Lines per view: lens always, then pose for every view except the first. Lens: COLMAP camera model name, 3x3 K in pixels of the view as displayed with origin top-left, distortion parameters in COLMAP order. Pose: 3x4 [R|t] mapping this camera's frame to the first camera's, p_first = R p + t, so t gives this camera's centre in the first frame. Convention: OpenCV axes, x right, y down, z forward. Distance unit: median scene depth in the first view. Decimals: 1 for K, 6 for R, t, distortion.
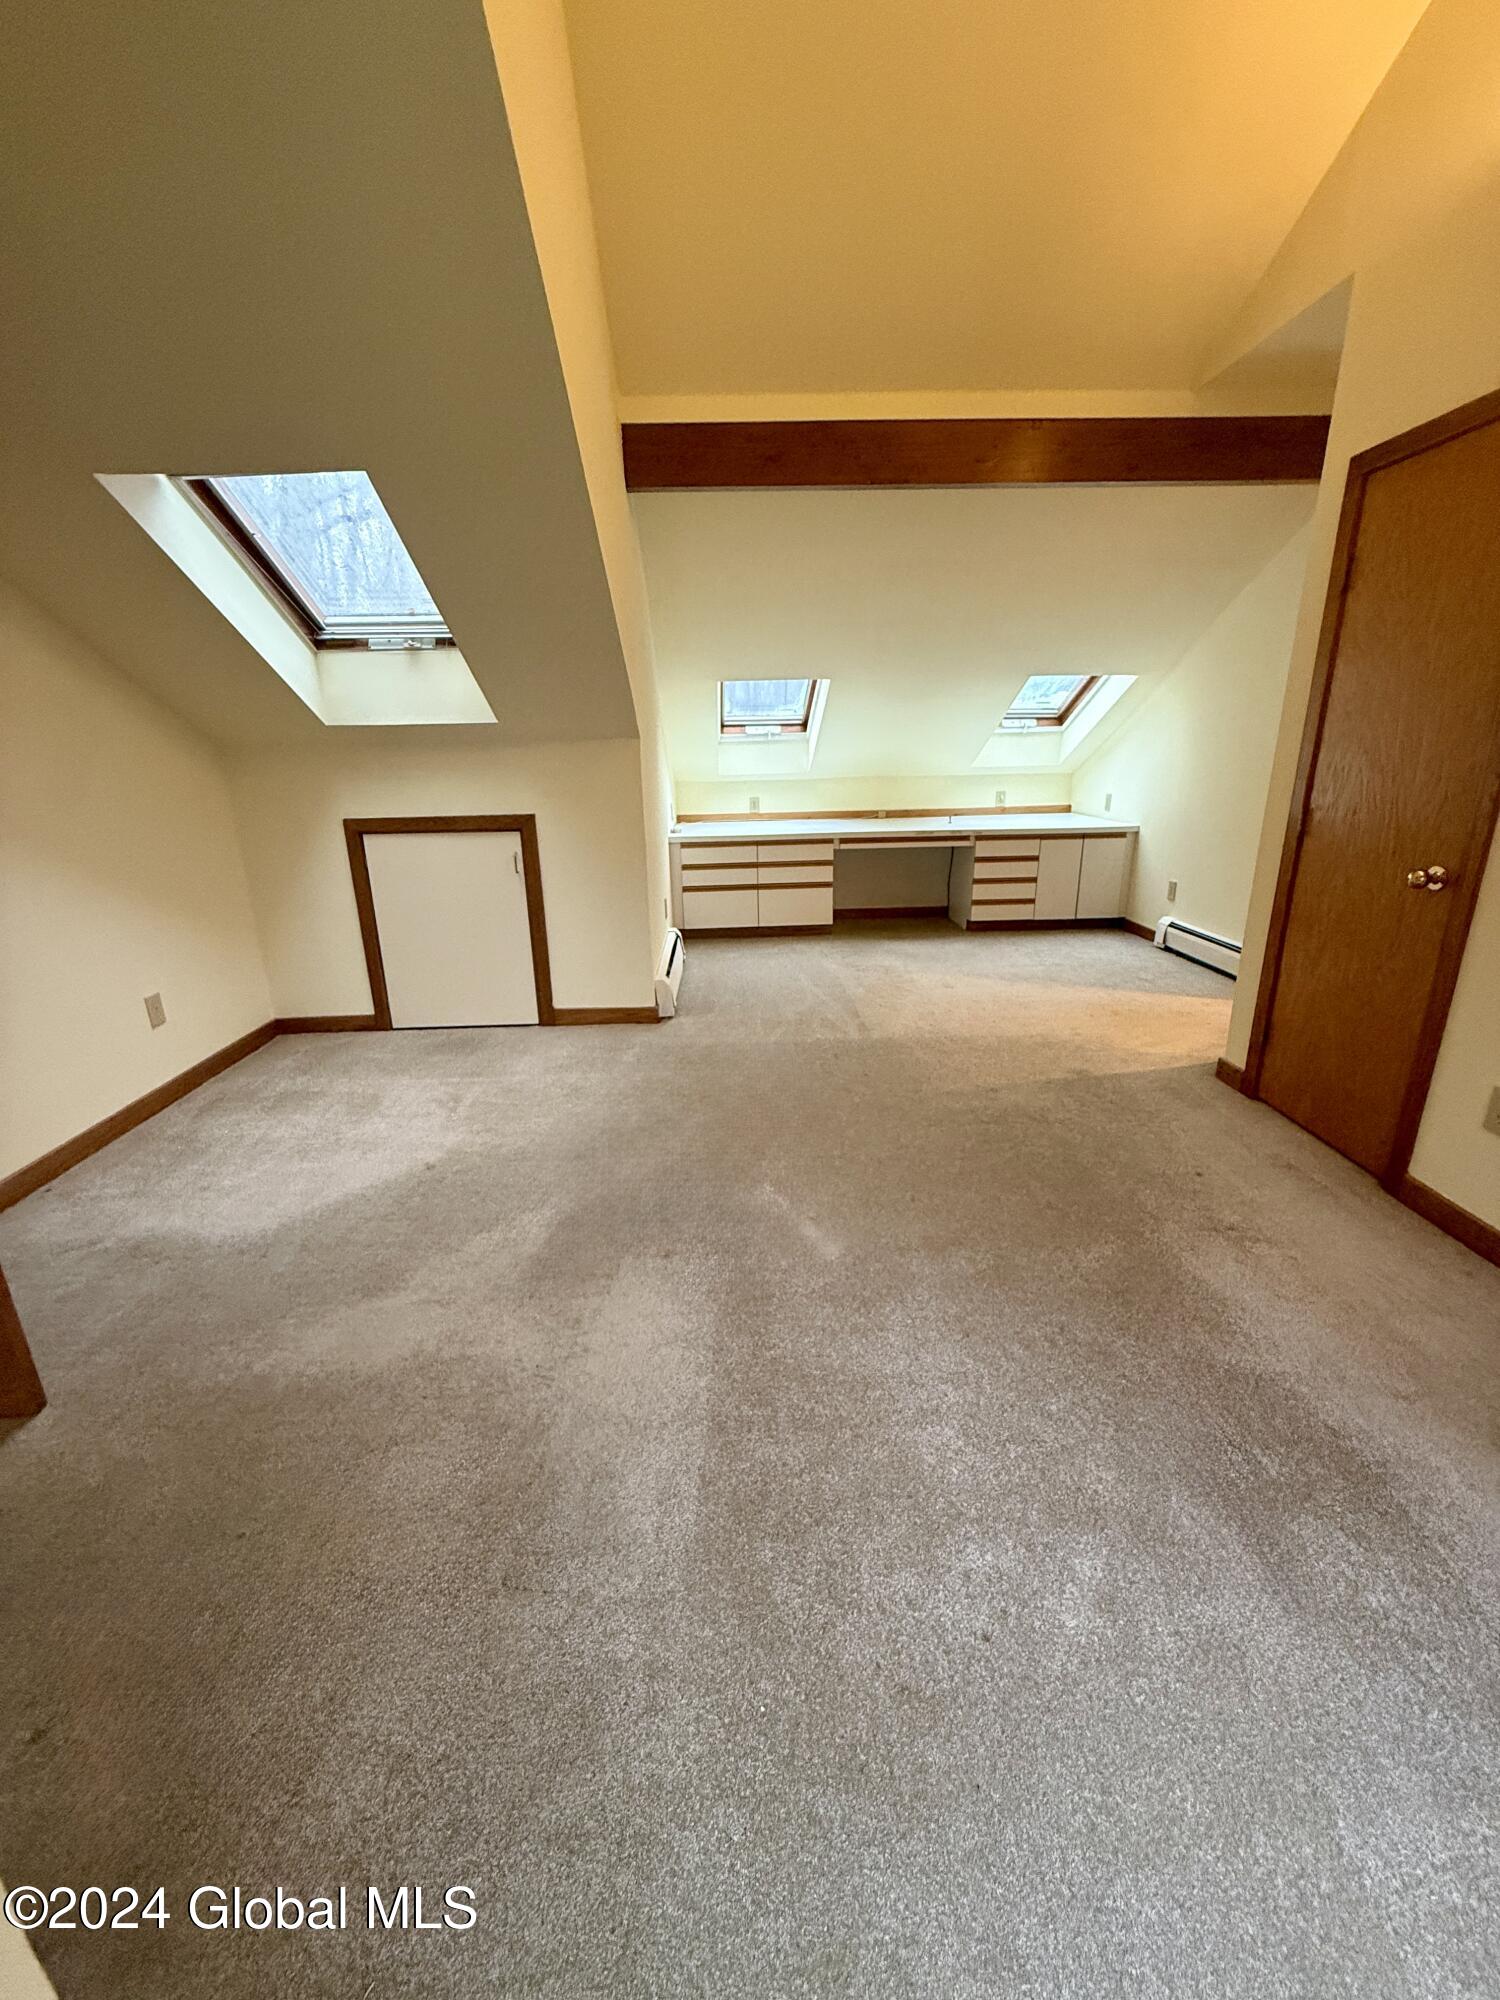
lens RADIAL K [[803.9, 0, 740.0], [0, 803.9, 993.9], [0, 0, 1]] dist [-0.002669, -0.000259]
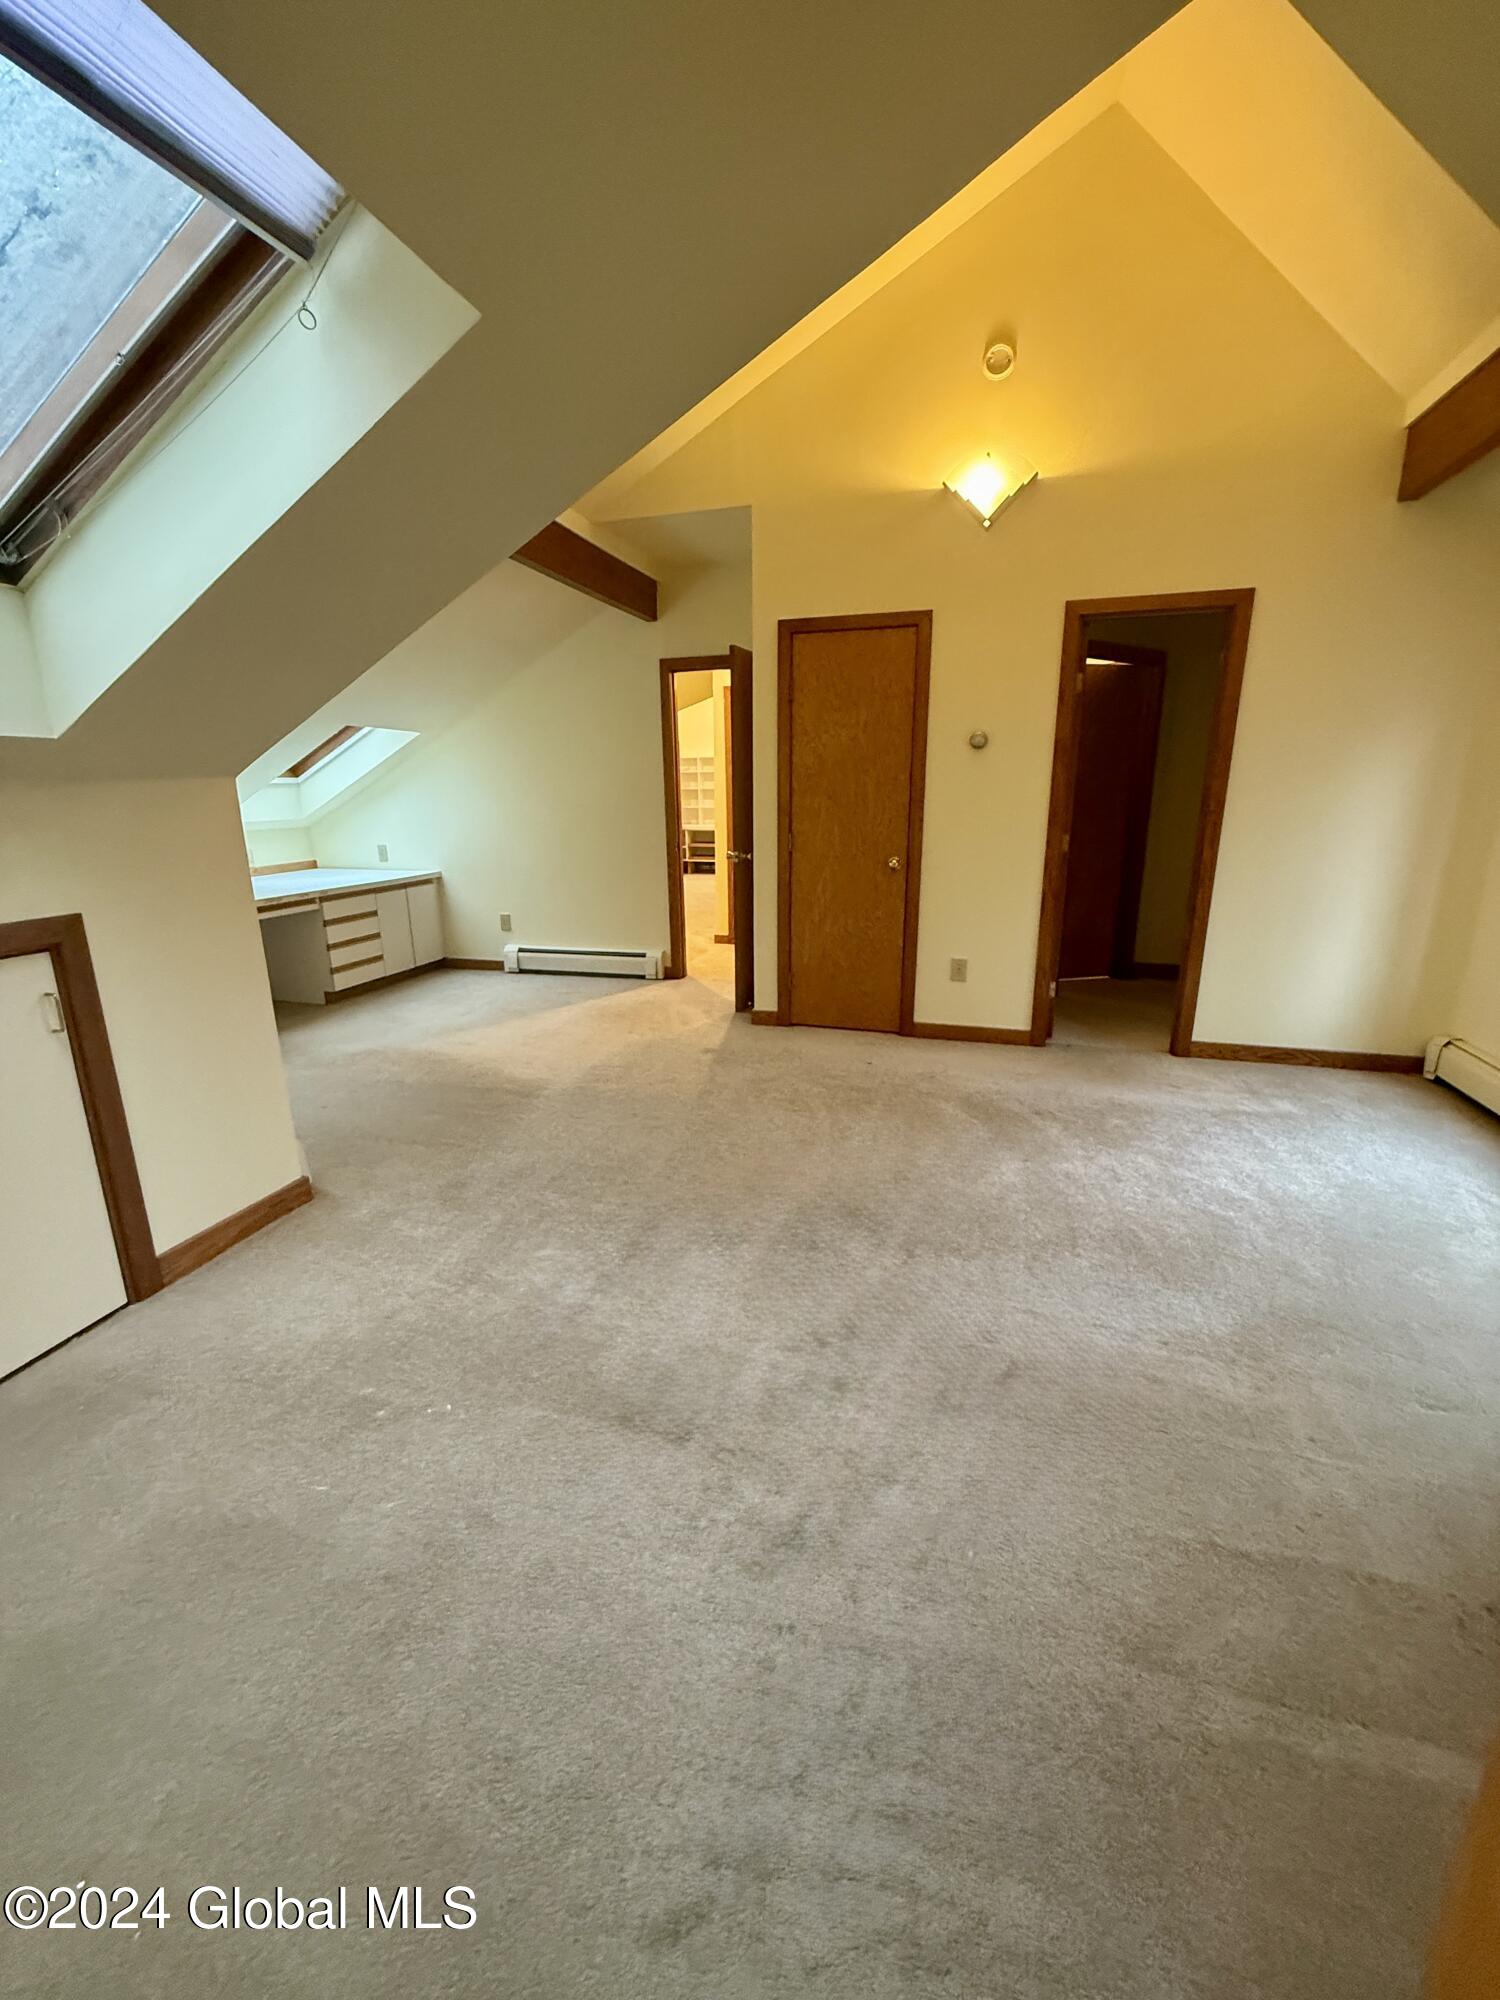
lens RADIAL K [[803.9, 0, 743.0], [0, 803.9, 1006.4], [0, 0, 1]] dist [-0.002669, -0.000259]
pose [[0.301556, -0.232615, 0.924637, -0.458582], [0.281790, 0.948204, 0.146642, -0.089303], [-0.910856, 0.216333, 0.351485, 0.319490]]
